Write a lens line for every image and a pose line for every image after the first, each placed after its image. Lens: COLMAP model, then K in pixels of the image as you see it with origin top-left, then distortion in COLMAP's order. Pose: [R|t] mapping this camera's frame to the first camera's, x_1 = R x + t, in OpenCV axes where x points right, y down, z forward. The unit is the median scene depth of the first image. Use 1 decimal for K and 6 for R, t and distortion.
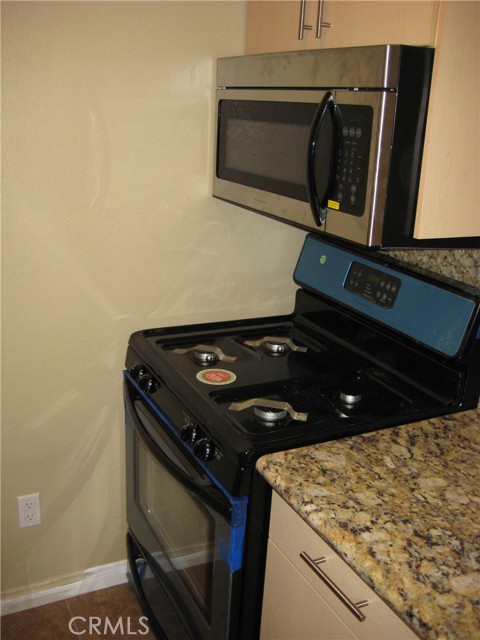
lens RADIAL K [[675.4, 0, 225.6], [0, 675.4, 319.9], [0, 0, 1]] dist [-0.144722, 0.209382]
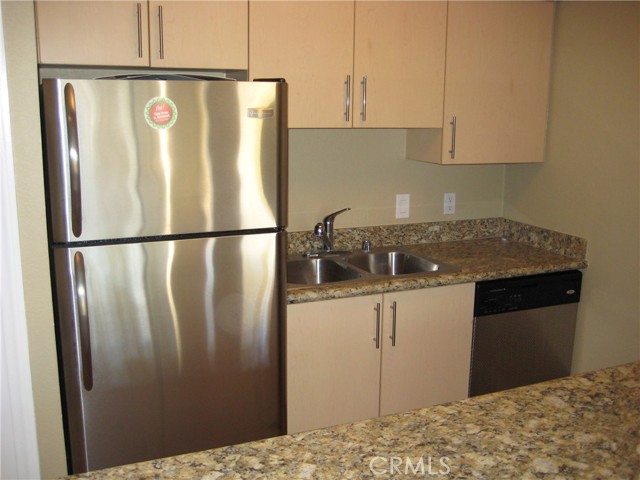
lens RADIAL K [[675.4, 0, 329.5], [0, 675.4, 243.9], [0, 0, 1]] dist [-0.144722, 0.209382]
pose [[-0.025095, 0.162667, -0.986362, 1.647083], [-0.320778, 0.933187, 0.162059, -0.031239], [0.946822, 0.320470, 0.028761, 0.276716]]
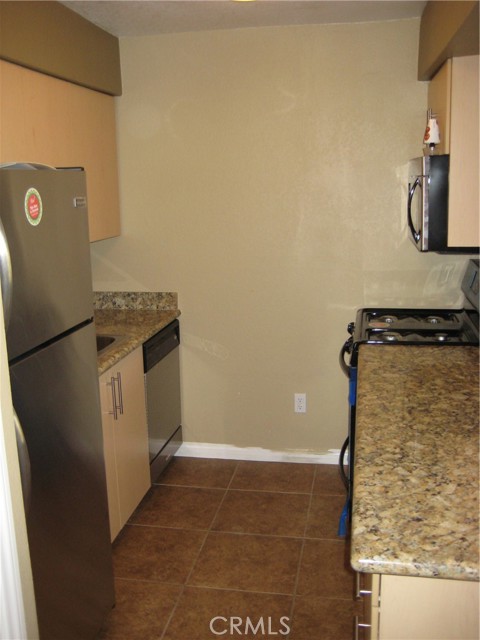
lens RADIAL K [[675.4, 0, 225.6], [0, 675.4, 319.9], [0, 0, 1]] dist [-0.144722, 0.209382]
pose [[0.795624, 0.061012, -0.602711, 1.180637], [-0.129776, 0.988984, -0.071200, 0.395053], [0.591727, 0.134866, 0.794777, -1.159574]]
